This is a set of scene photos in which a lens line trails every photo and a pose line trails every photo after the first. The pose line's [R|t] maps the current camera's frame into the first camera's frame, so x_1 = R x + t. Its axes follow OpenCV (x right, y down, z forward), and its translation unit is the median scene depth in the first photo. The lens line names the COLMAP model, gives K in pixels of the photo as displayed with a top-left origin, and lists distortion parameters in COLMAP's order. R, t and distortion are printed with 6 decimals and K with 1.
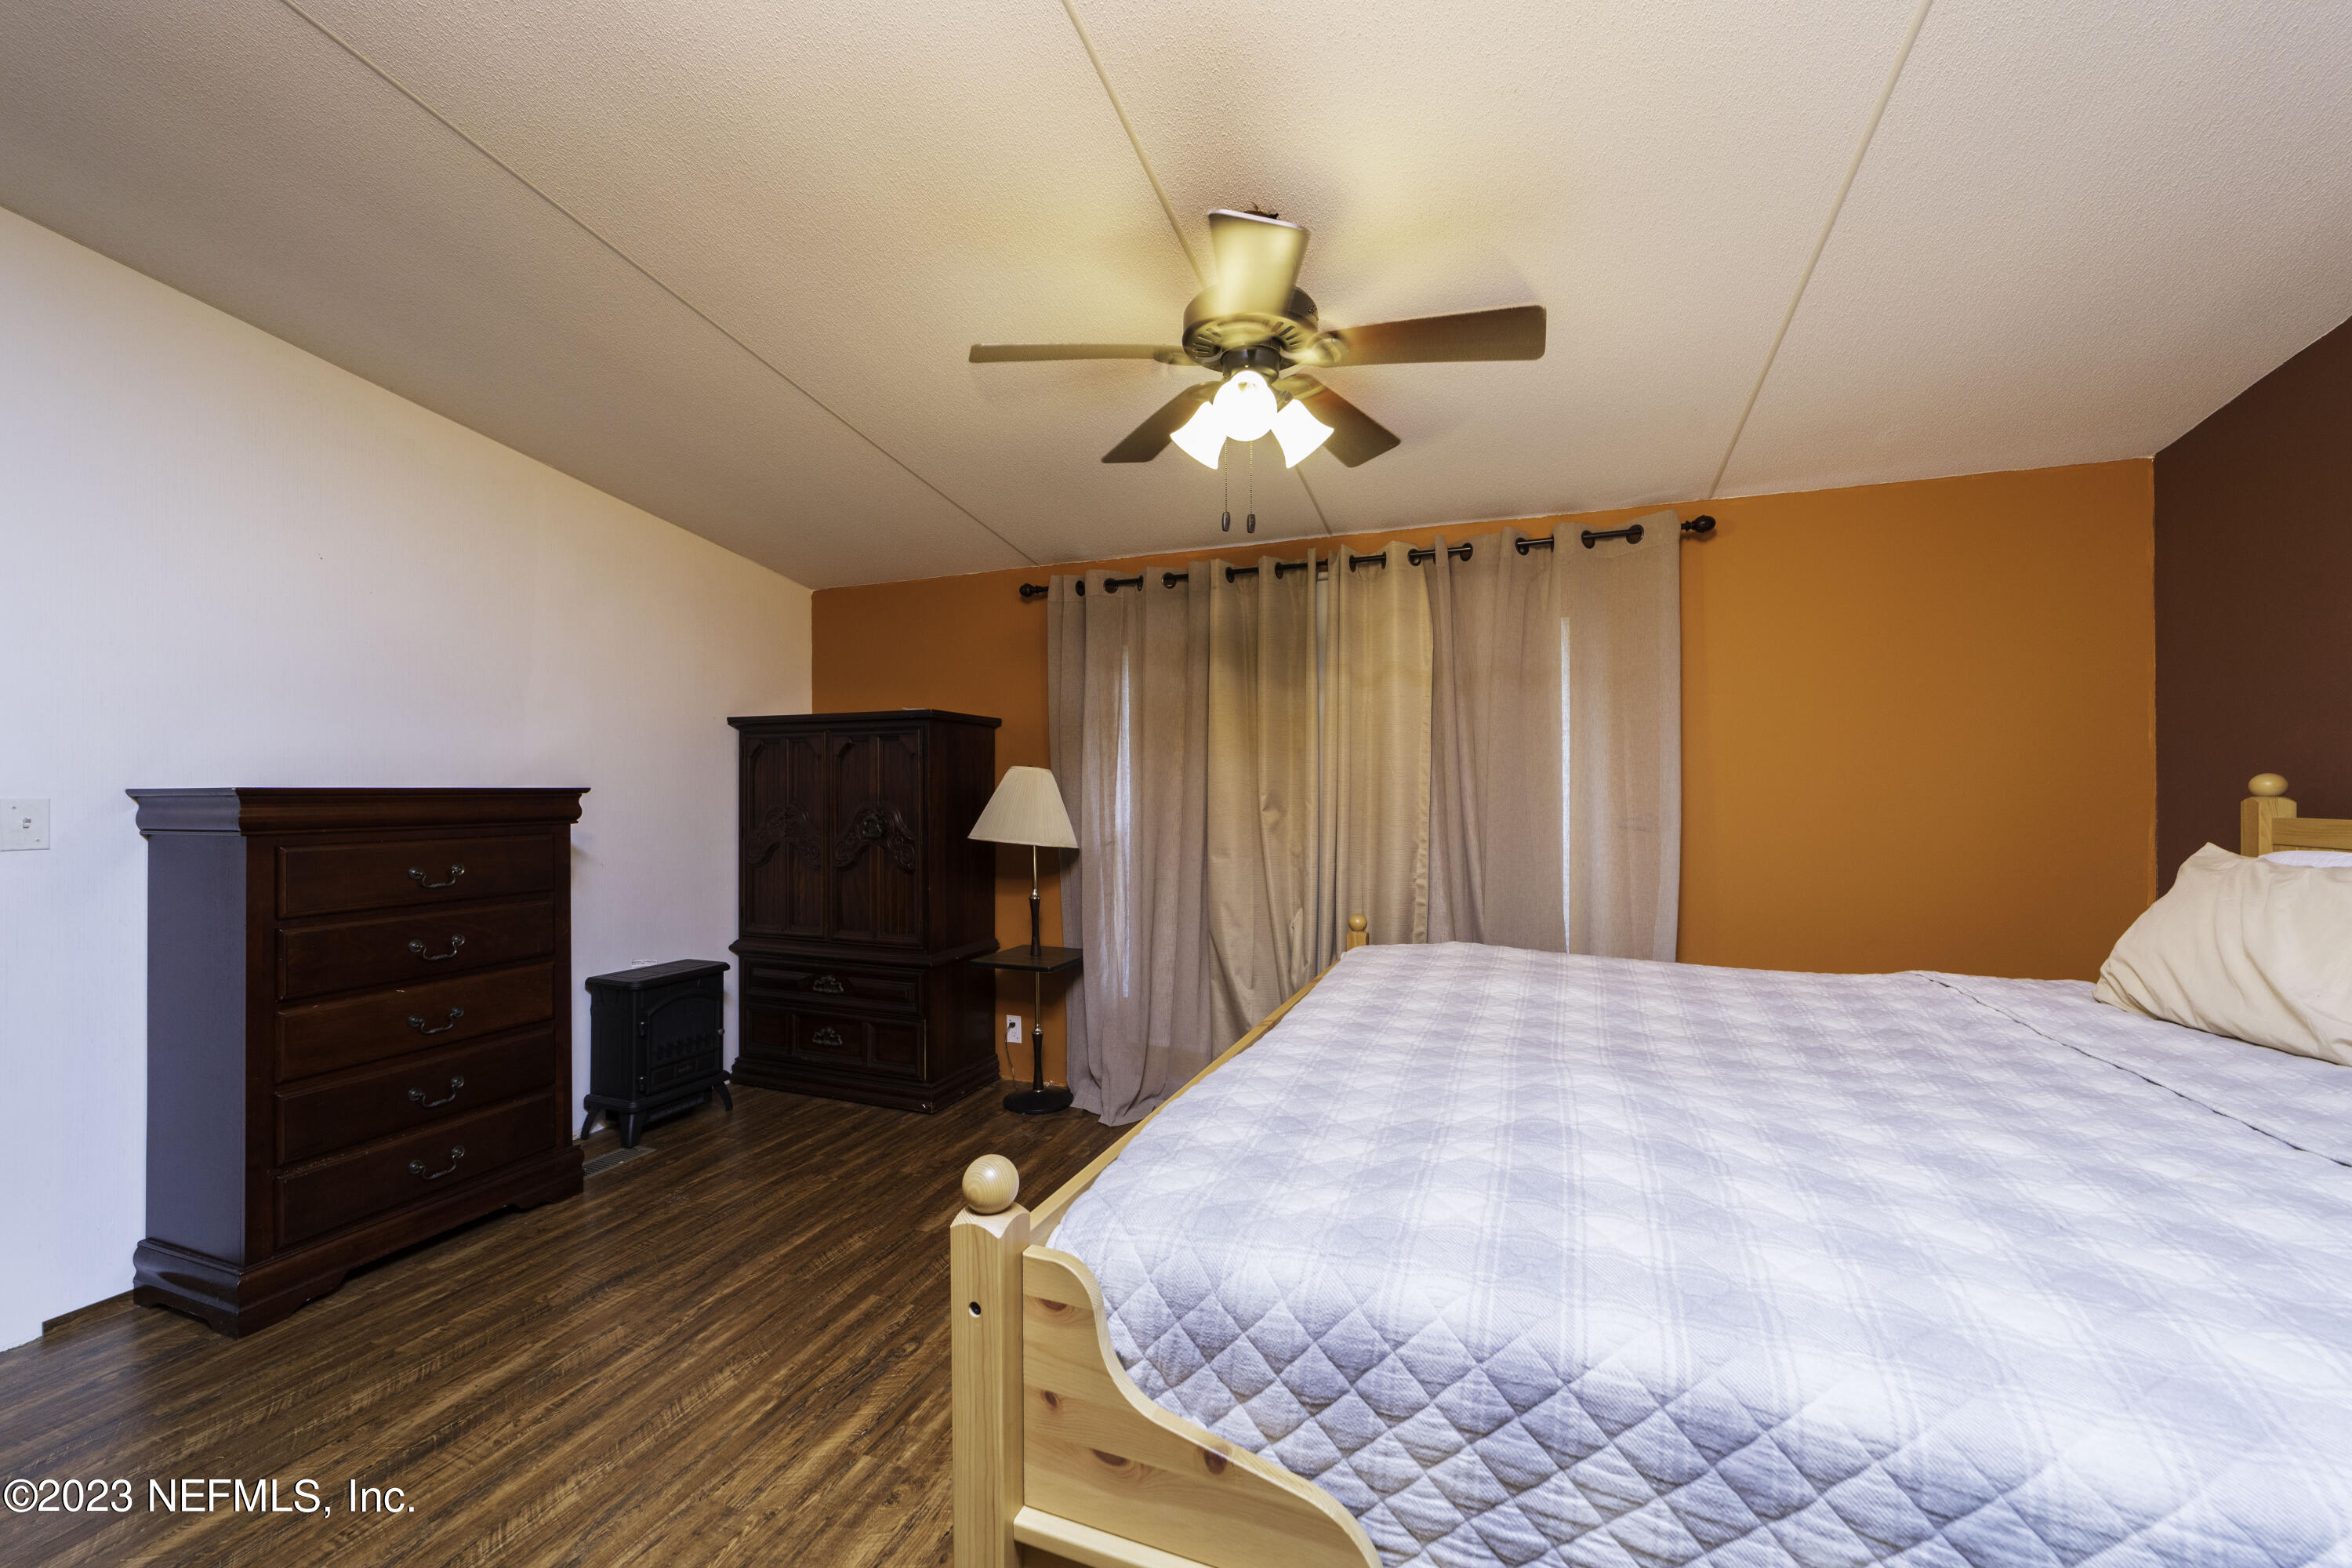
lens RADIAL K [[914.2, 0, 1158.5], [0, 914.2, 773.9], [0, 0, 1]] dist [-0.001065, 0.000098]
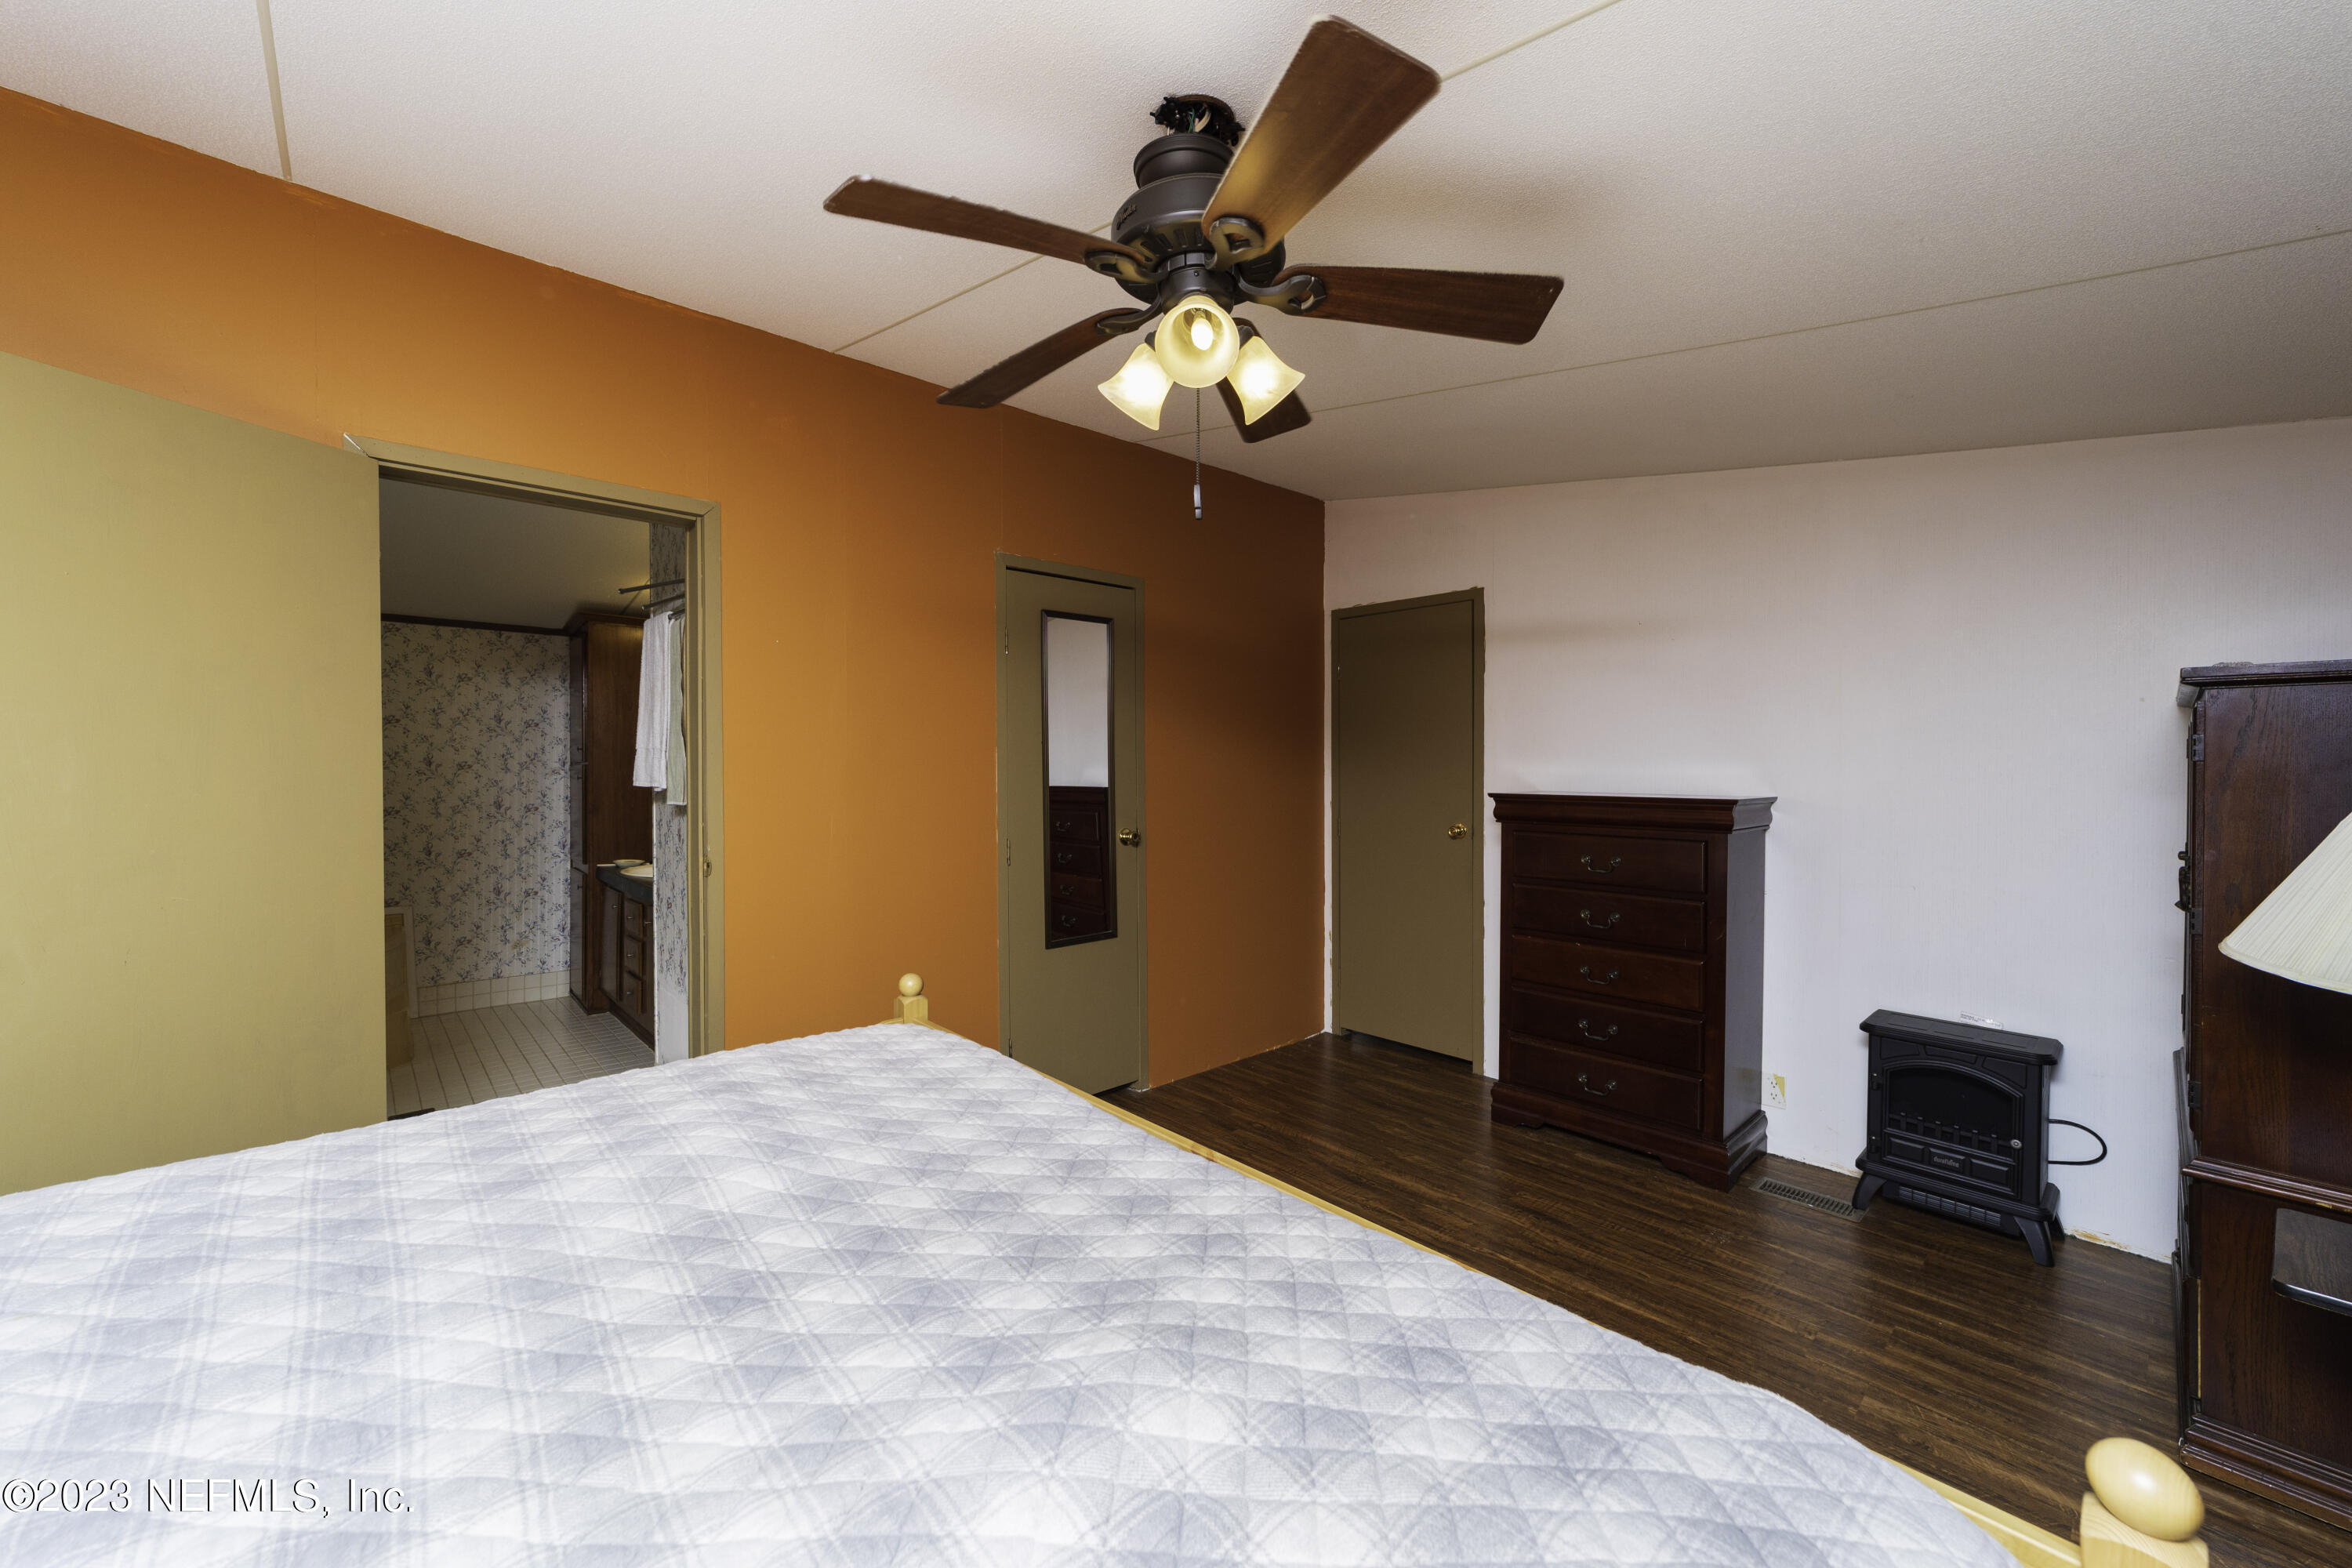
lens RADIAL K [[914.2, 0, 1158.5], [0, 914.2, 773.9], [0, 0, 1]] dist [-0.001065, 0.000098]
pose [[-0.446981, 0.014121, -0.894432, 0.621591], [0.021365, 0.999759, 0.005107, -0.032305], [0.894288, -0.016827, -0.447175, 1.000356]]
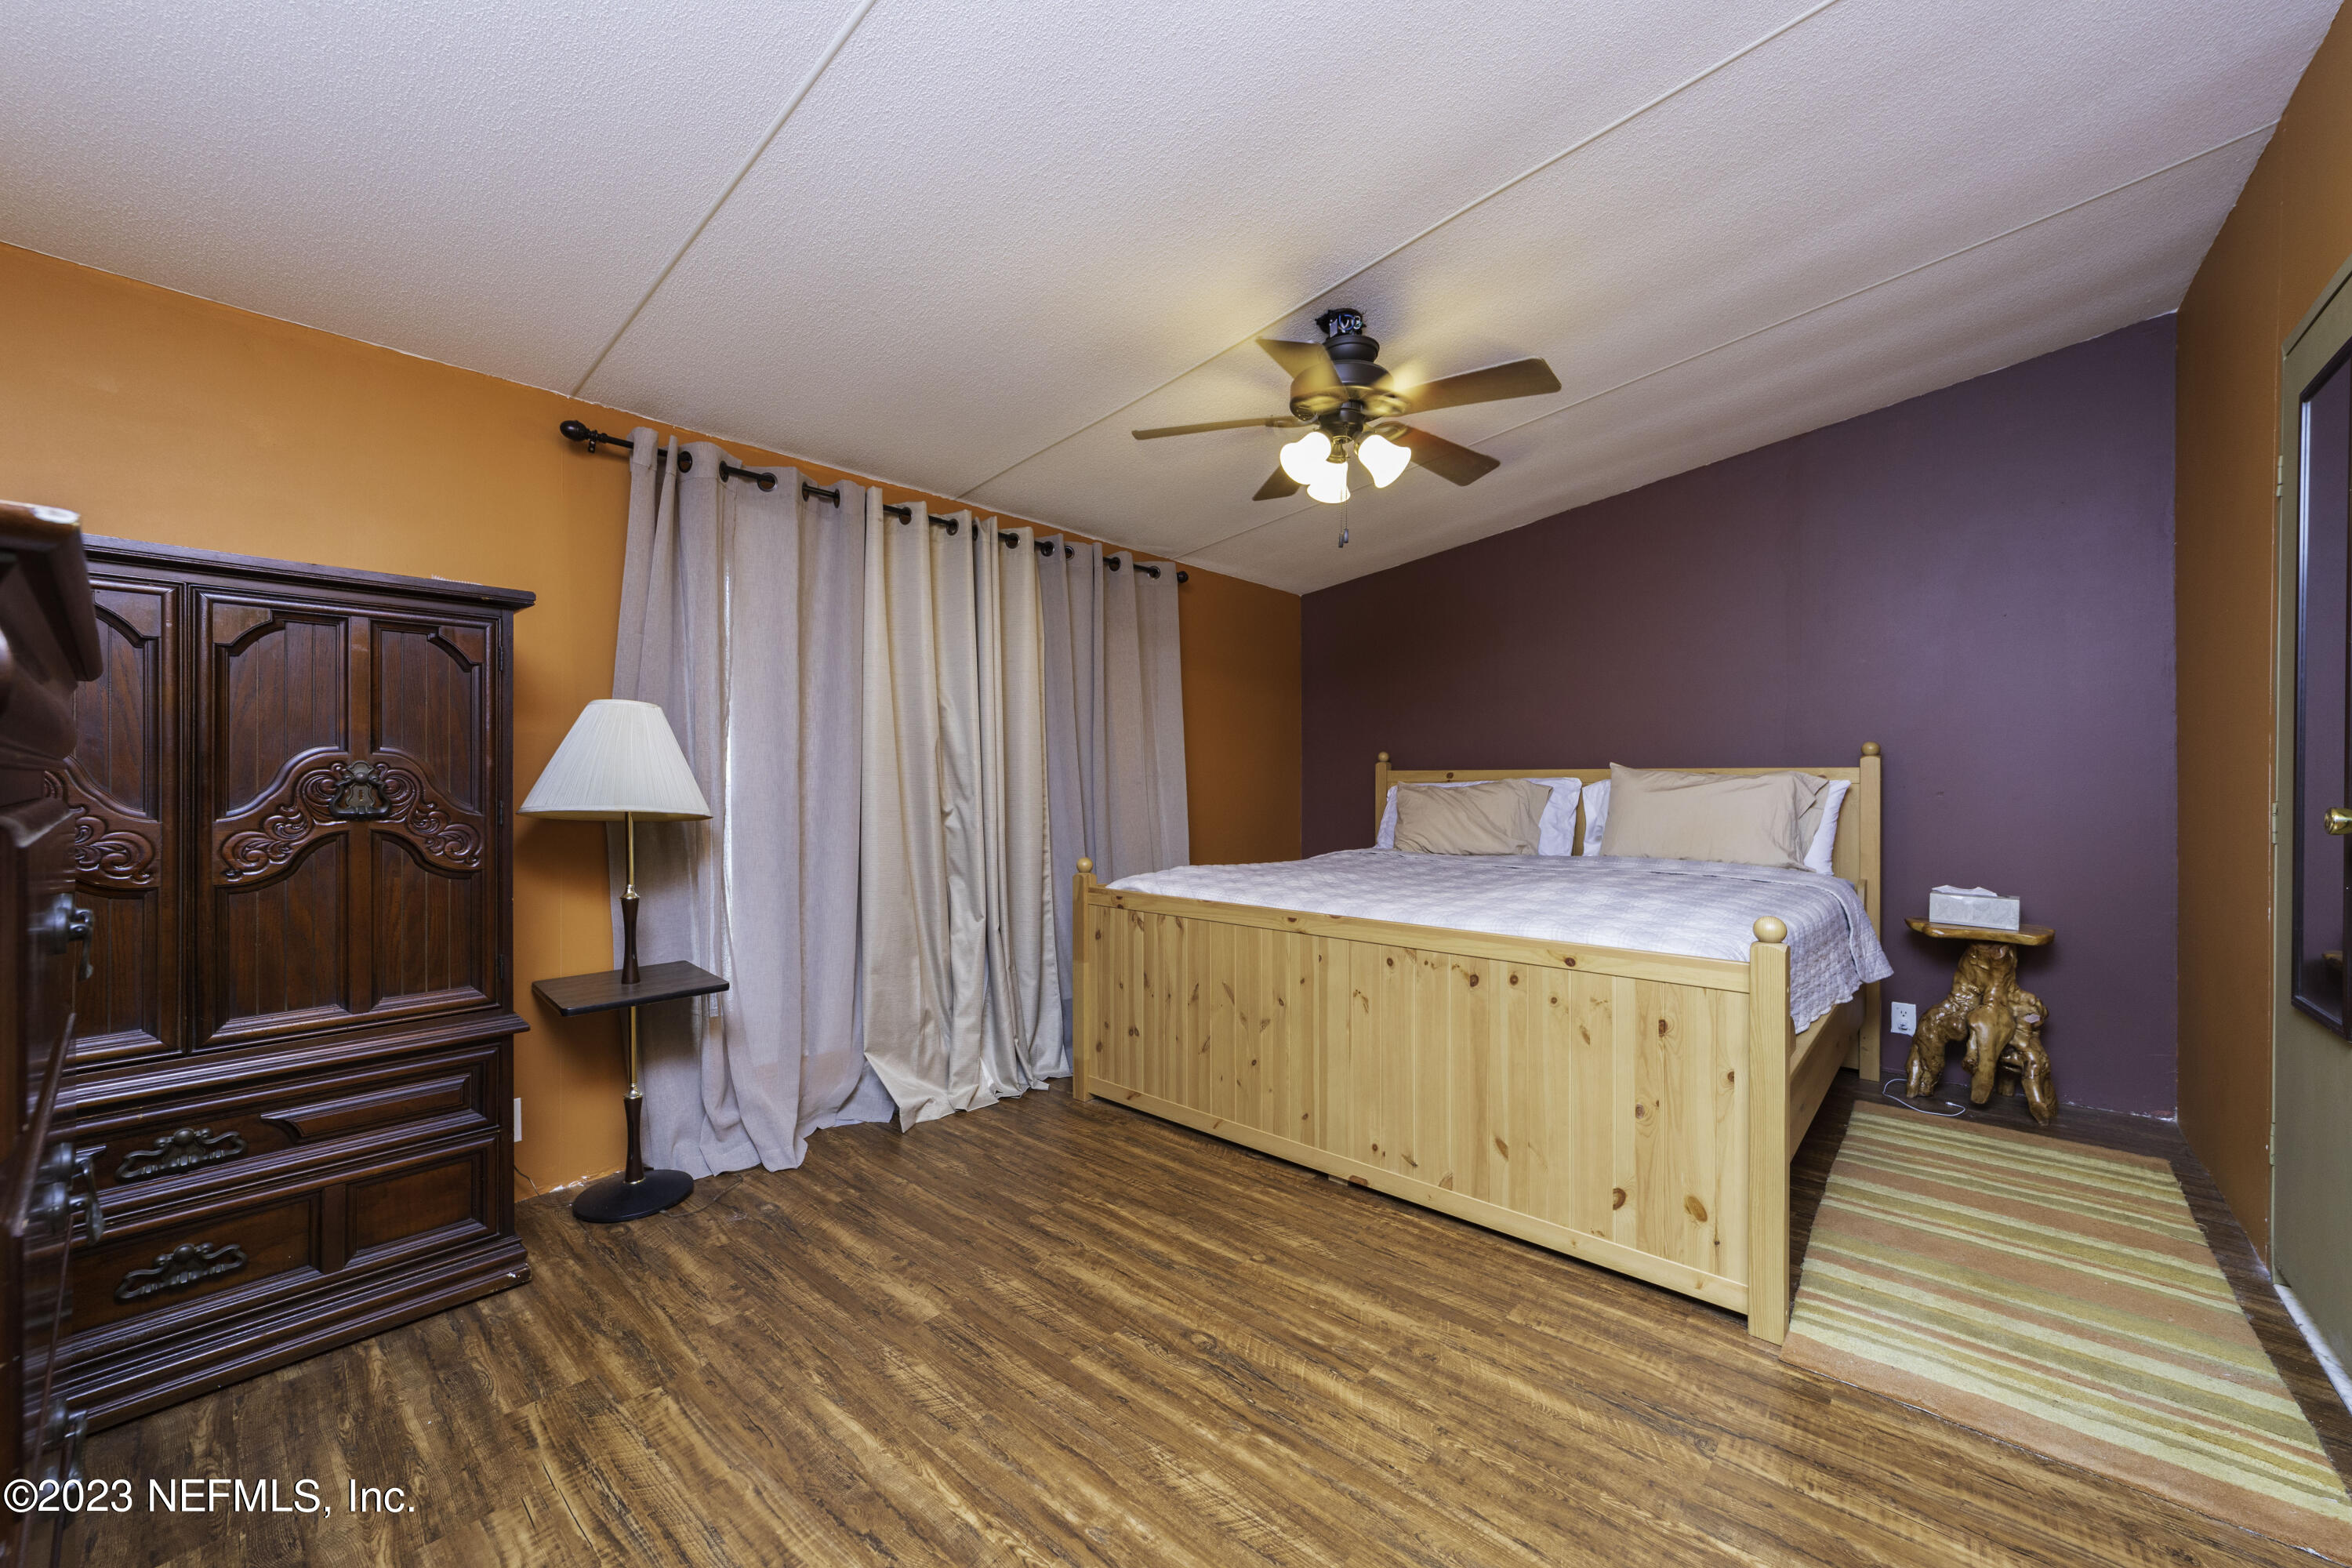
lens RADIAL K [[914.2, 0, 1158.5], [0, 914.2, 773.9], [0, 0, 1]] dist [-0.001065, 0.000098]
pose [[0.347185, 0.002975, 0.937792, -0.912704], [-0.023506, 0.999708, 0.005531, 0.043220], [-0.937502, -0.023964, 0.347154, 0.581695]]
